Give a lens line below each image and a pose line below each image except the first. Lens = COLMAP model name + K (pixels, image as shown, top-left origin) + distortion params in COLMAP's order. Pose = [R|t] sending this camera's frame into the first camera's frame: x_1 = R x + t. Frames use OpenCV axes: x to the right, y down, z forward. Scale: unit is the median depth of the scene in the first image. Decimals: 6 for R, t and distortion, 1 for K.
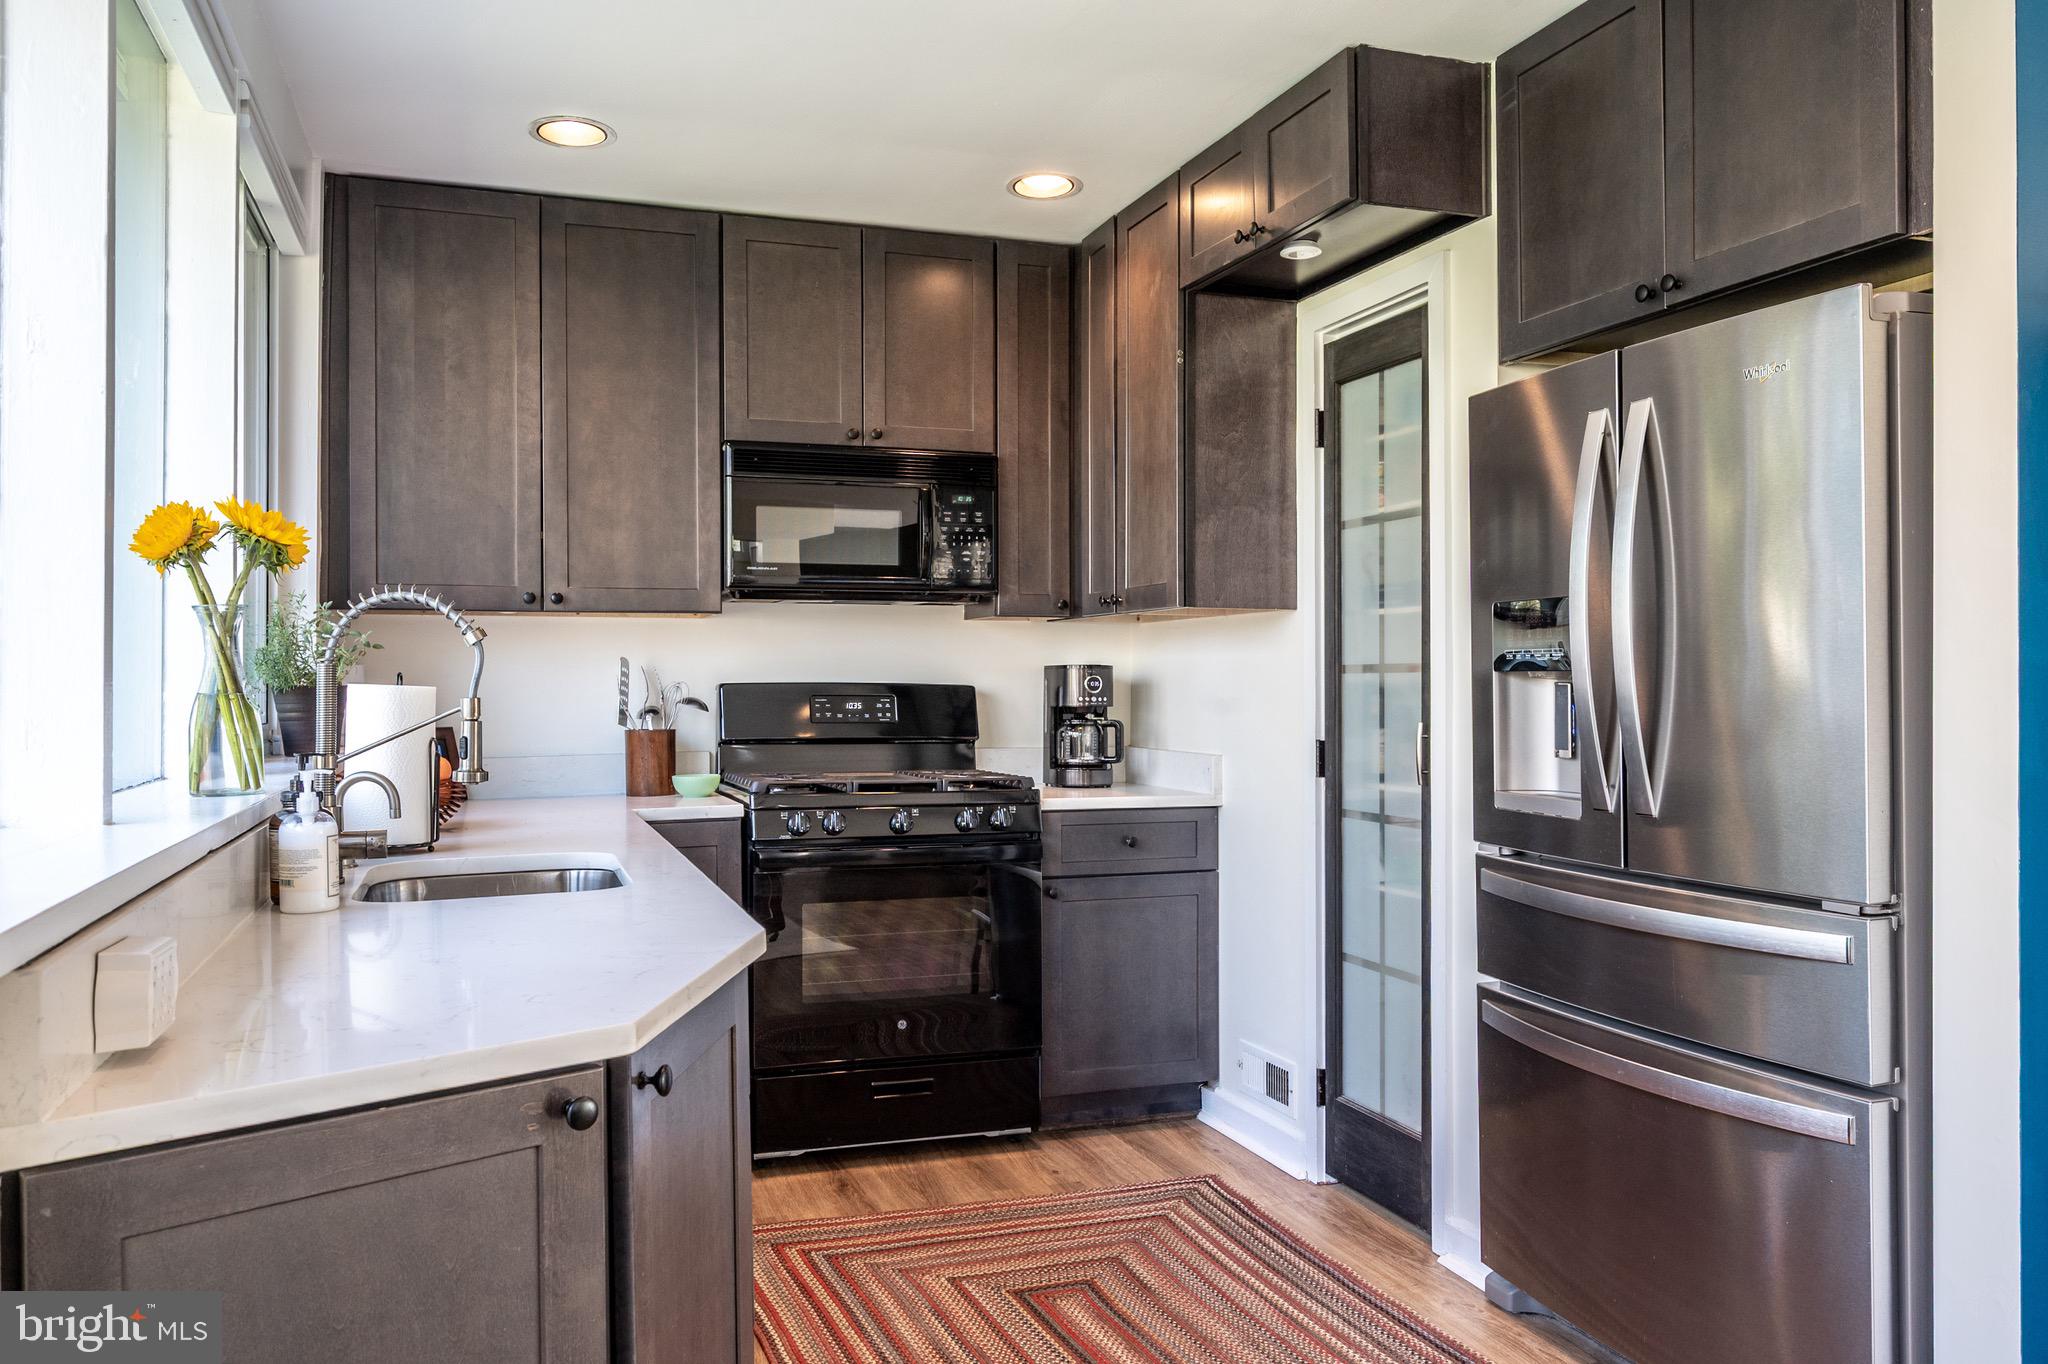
lens RADIAL K [[1528.6, 0, 1023.6], [0, 1528.6, 687.6], [0, 0, 1]] dist [0.001075, 0.004738]
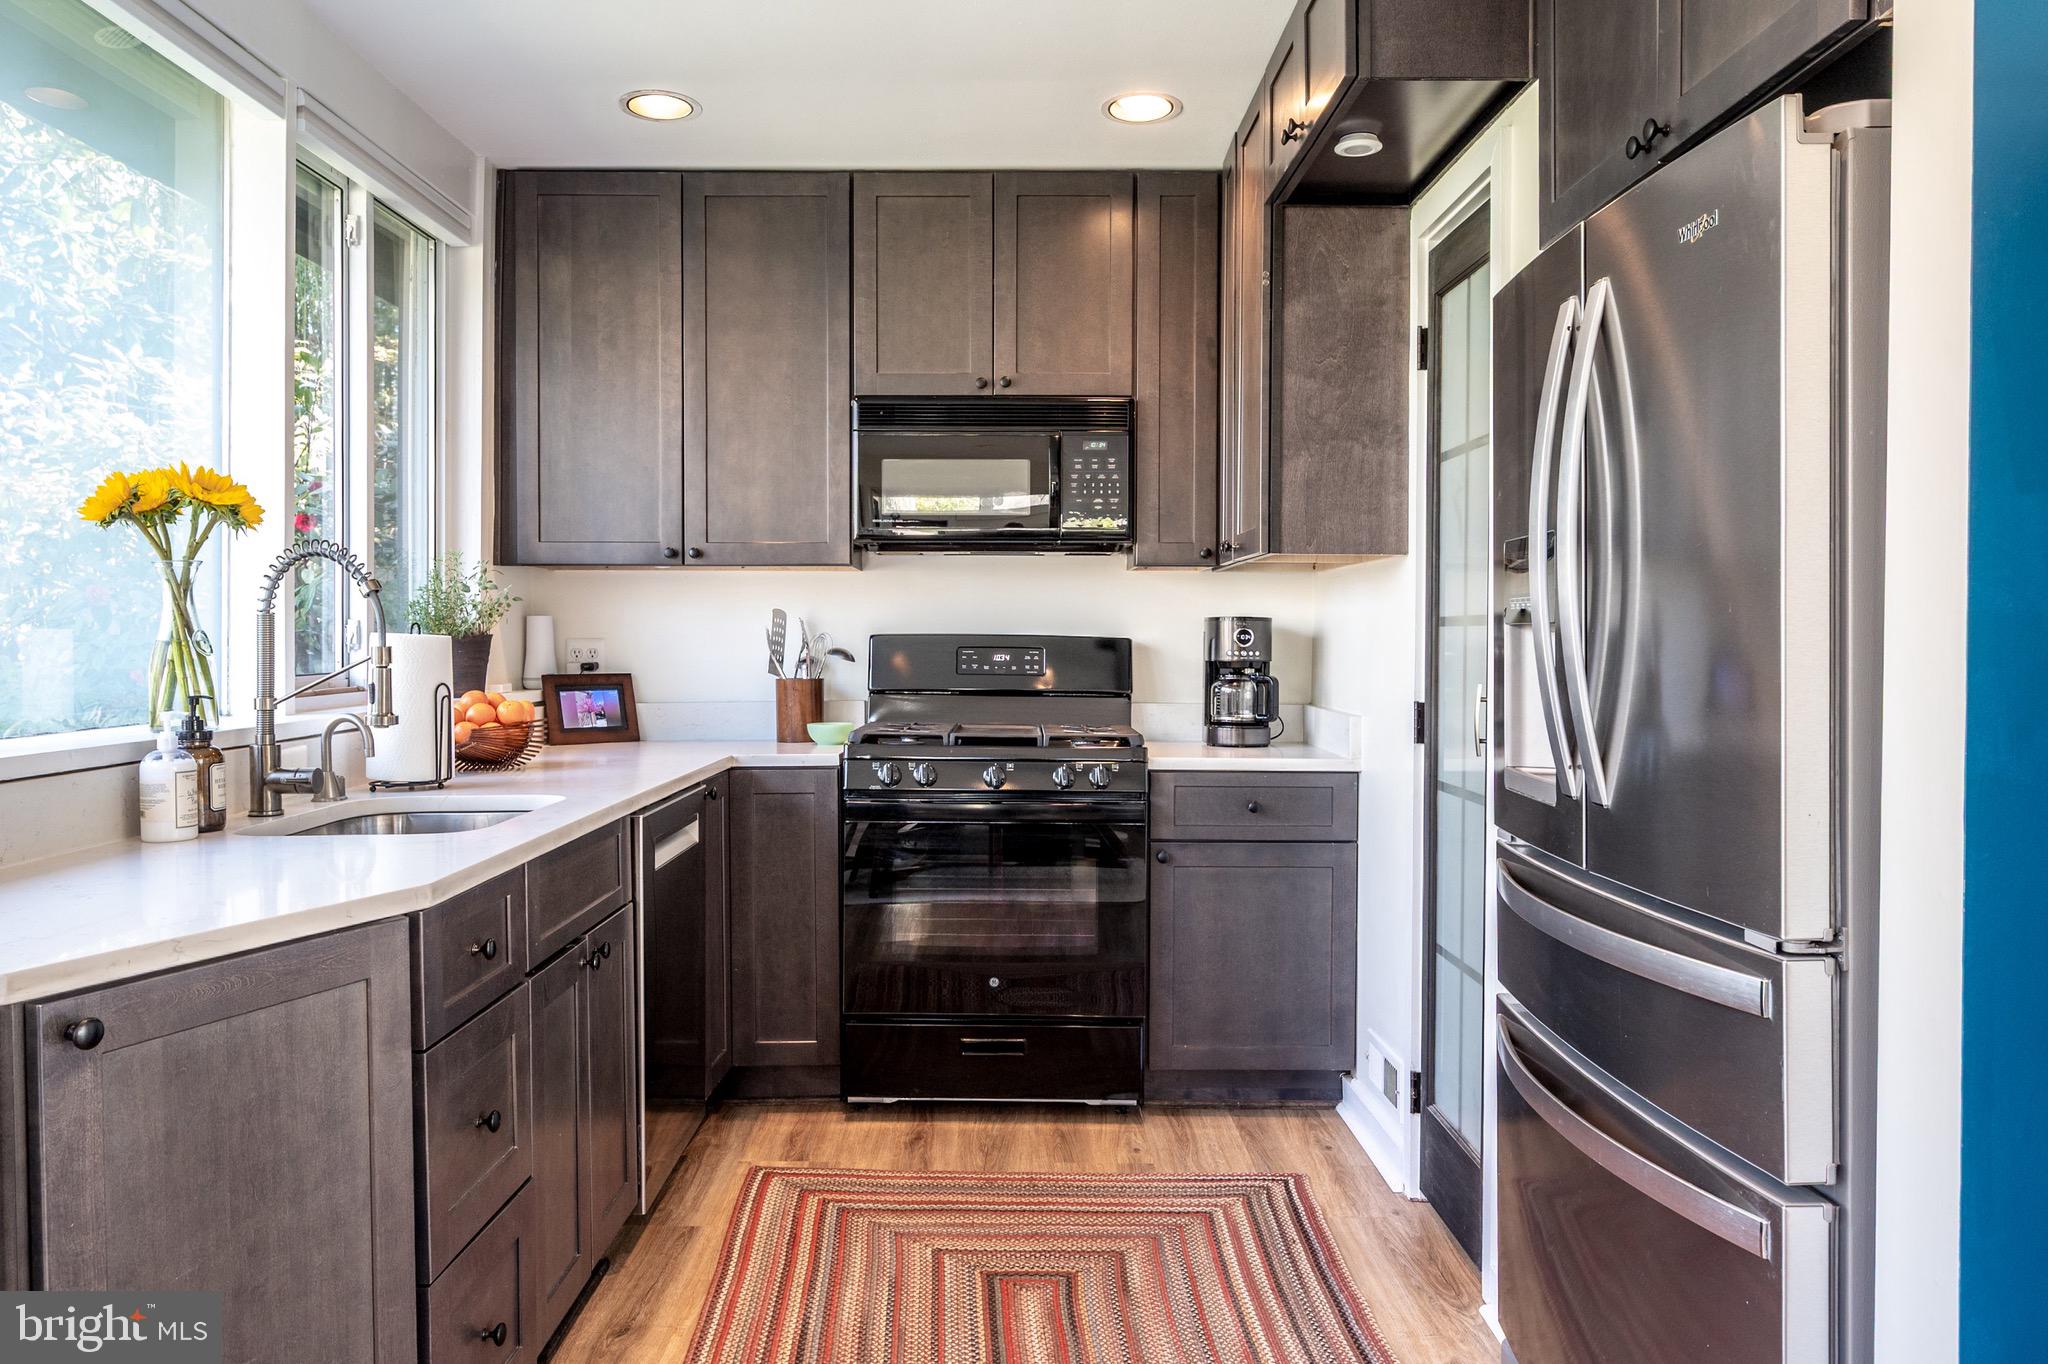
lens RADIAL K [[1465.3, 0, 1022.1], [0, 1465.3, 664.7], [0, 0, 1]] dist [0.002705, -0.004028]
pose [[0.943385, 0.011999, -0.331483, 0.247829], [-0.006416, 0.999819, 0.017933, -0.000959], [0.331638, -0.014791, 0.943291, 0.119322]]
